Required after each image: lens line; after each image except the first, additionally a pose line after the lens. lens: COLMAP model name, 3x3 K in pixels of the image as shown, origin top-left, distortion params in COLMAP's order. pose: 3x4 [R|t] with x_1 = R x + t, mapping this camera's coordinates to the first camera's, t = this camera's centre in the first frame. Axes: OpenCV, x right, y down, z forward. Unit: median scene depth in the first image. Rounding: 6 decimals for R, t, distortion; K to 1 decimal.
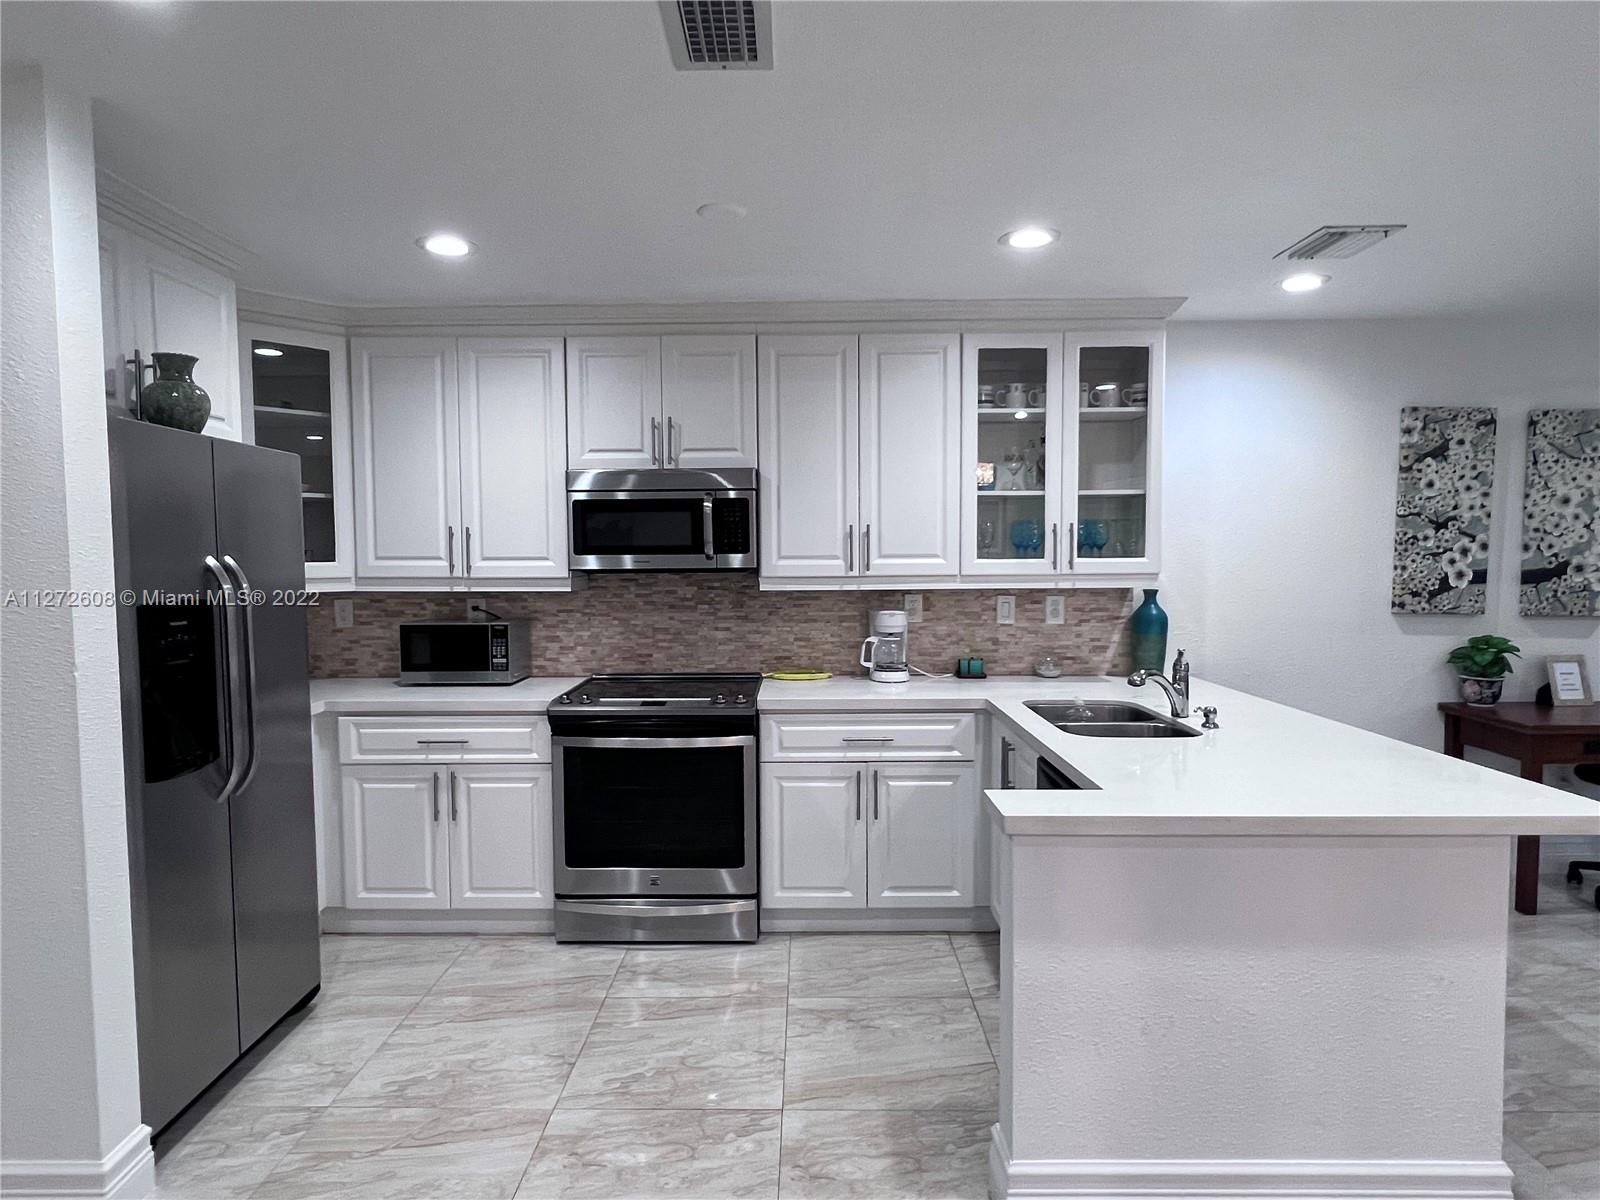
lens RADIAL K [[899.0, 0, 794.3], [0, 899.0, 600.0], [0, 0, 1]] dist [-0.003379, -0.001517]
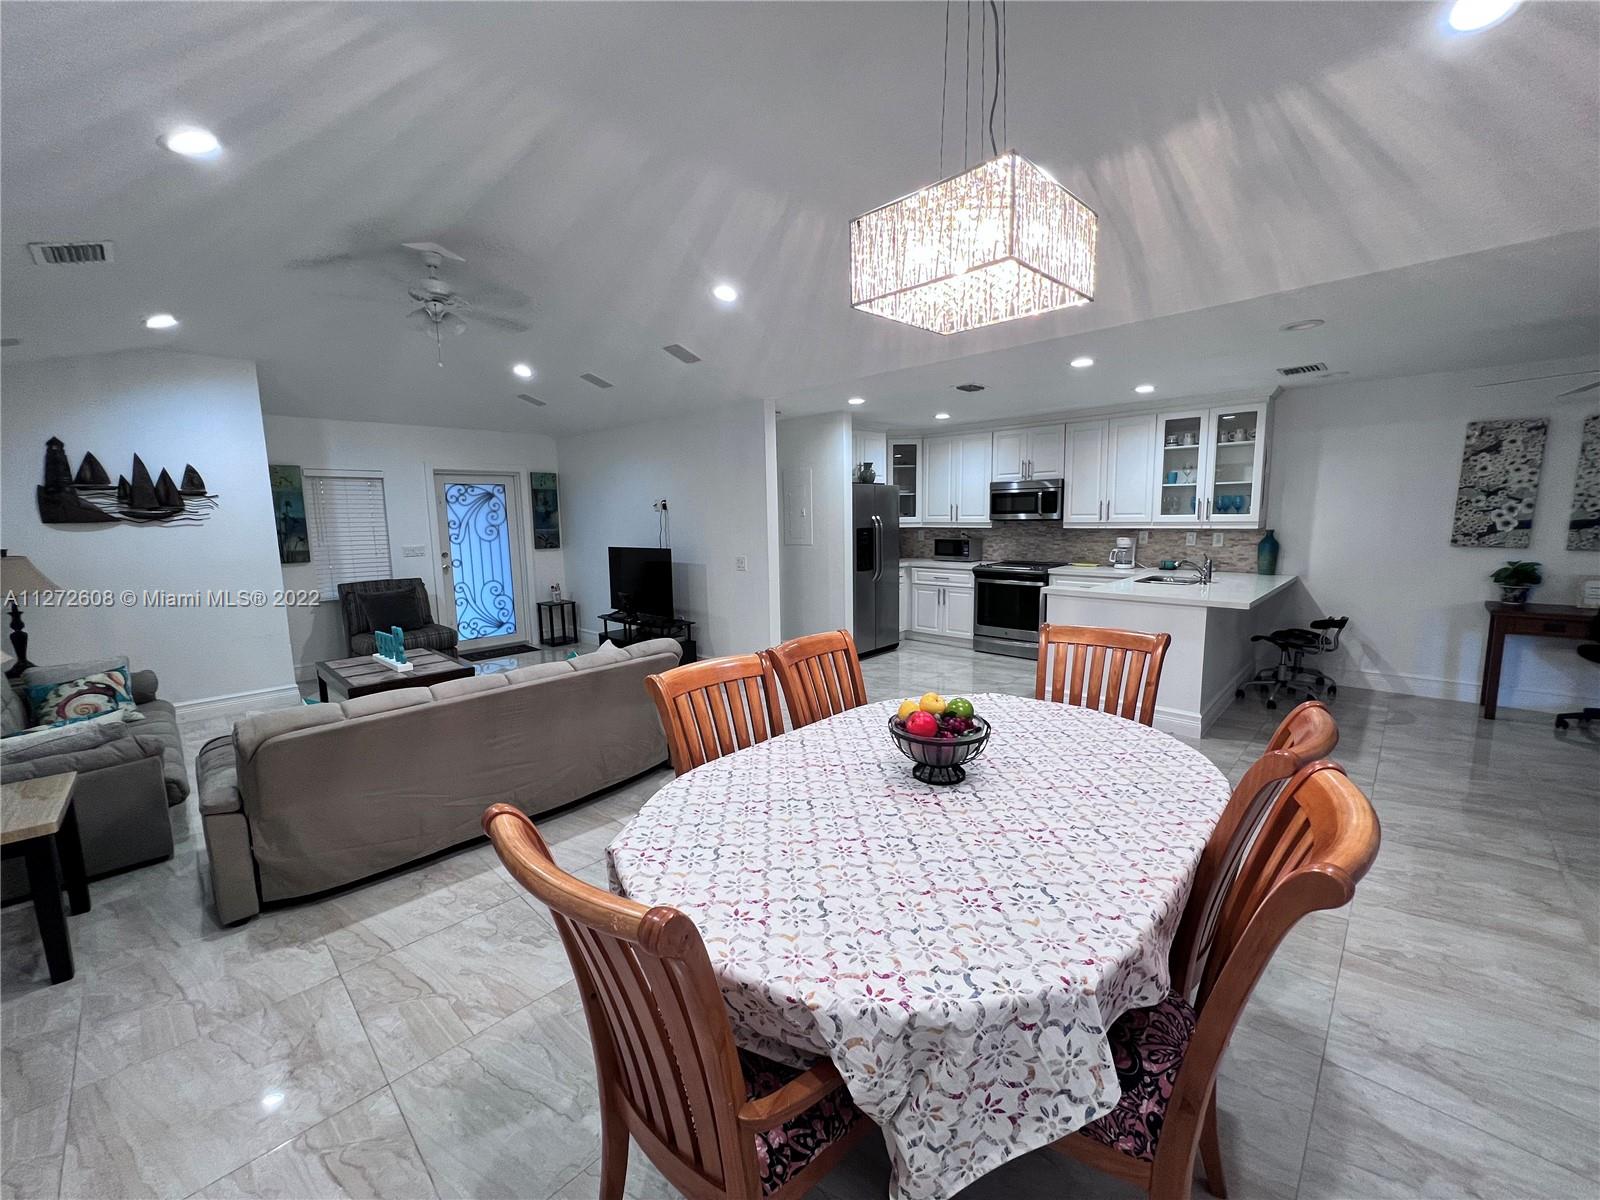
lens RADIAL K [[643.5, 0, 794.2], [0, 643.5, 598.6], [0, 0, 1]] dist [-0.001415, -0.000220]
pose [[0.725683, 0.084832, -0.682780, 0.617222], [-0.023654, 0.994859, 0.098466, 0.024331], [0.687623, -0.055304, 0.723959, -0.759850]]
